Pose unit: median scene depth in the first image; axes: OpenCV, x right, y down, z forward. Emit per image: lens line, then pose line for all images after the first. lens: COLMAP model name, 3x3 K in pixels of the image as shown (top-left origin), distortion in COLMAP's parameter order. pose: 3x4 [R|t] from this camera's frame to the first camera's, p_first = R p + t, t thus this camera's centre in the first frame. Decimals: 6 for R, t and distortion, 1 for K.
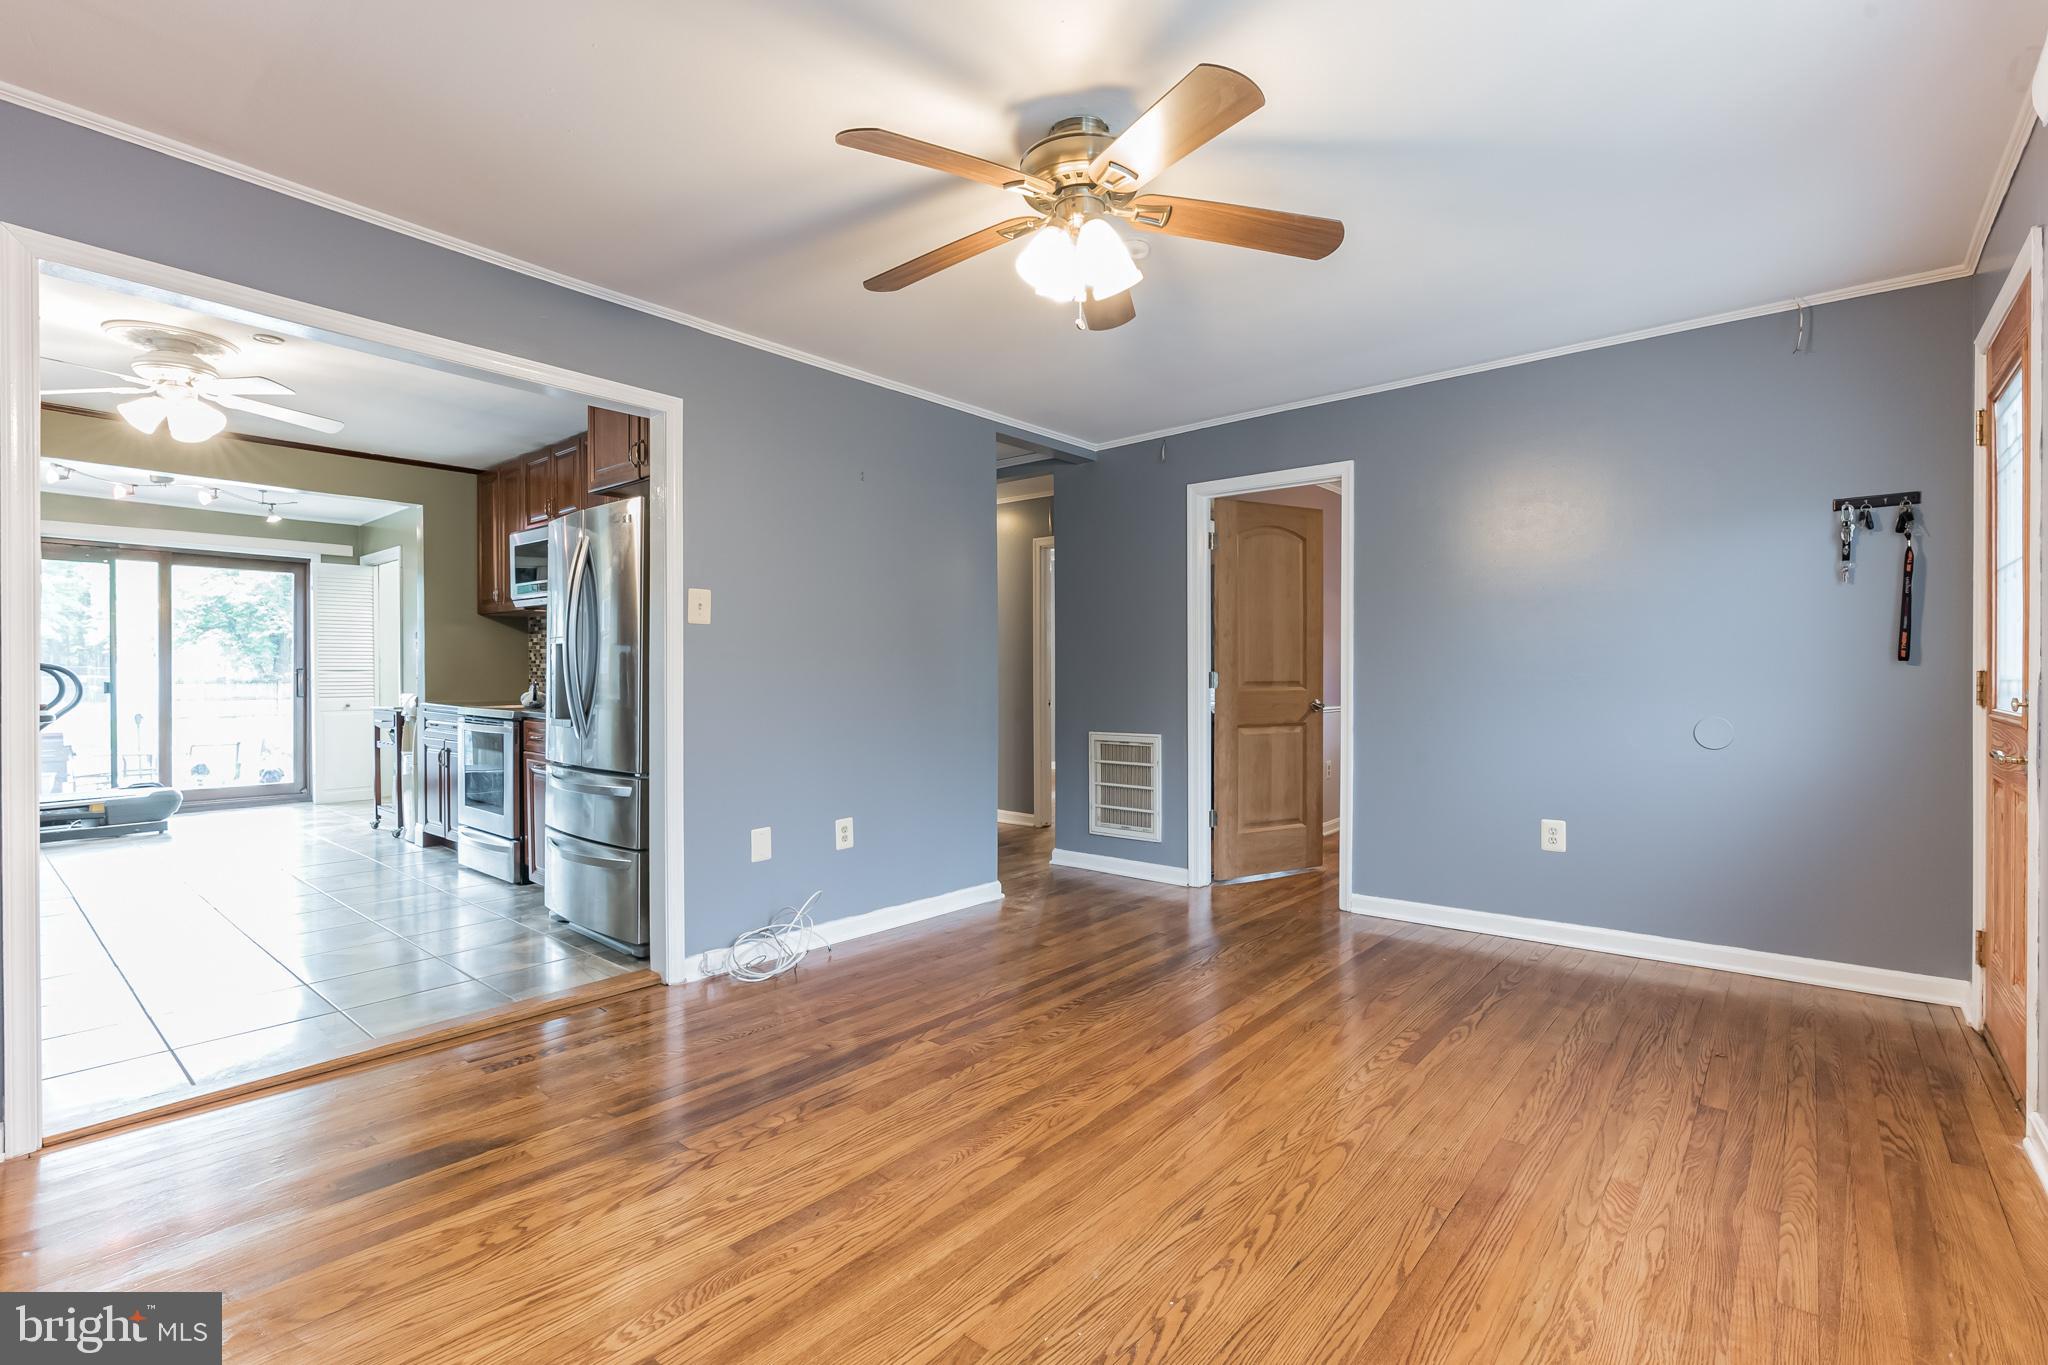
lens RADIAL K [[926.7, 0, 1039.9], [0, 926.7, 679.3], [0, 0, 1]] dist [-0.009507, 0.001227]
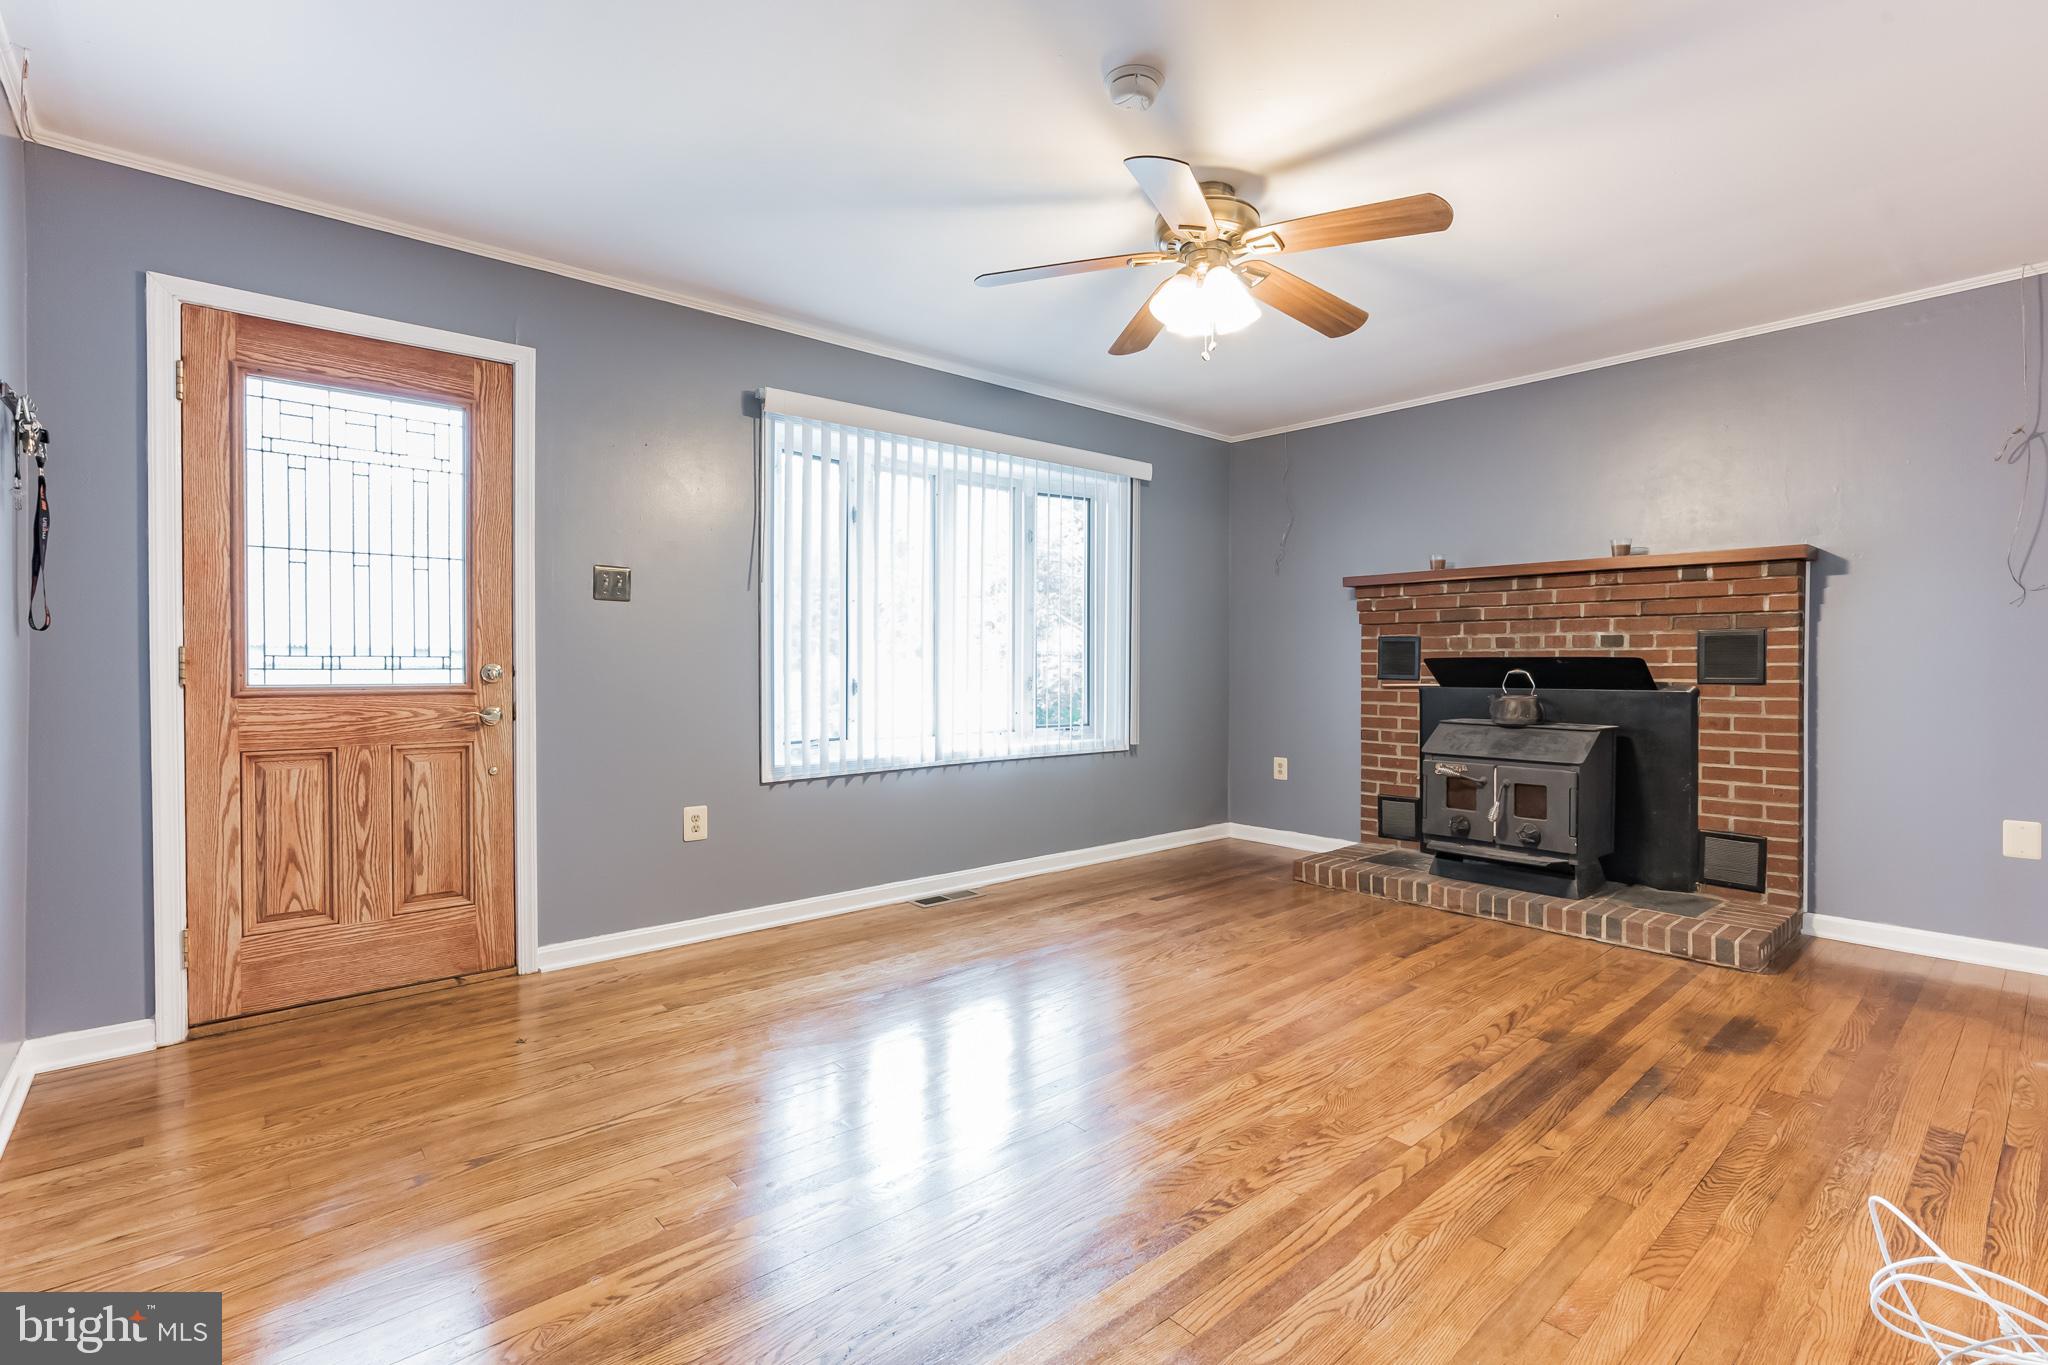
lens RADIAL K [[926.7, 0, 1019.8], [0, 926.7, 673.2], [0, 0, 1]] dist [-0.009507, 0.001227]
pose [[-0.985707, 0.000456, 0.168471, 0.058730], [0.002957, 0.999889, 0.014594, 0.008822], [-0.168445, 0.014884, -0.985599, 1.739540]]
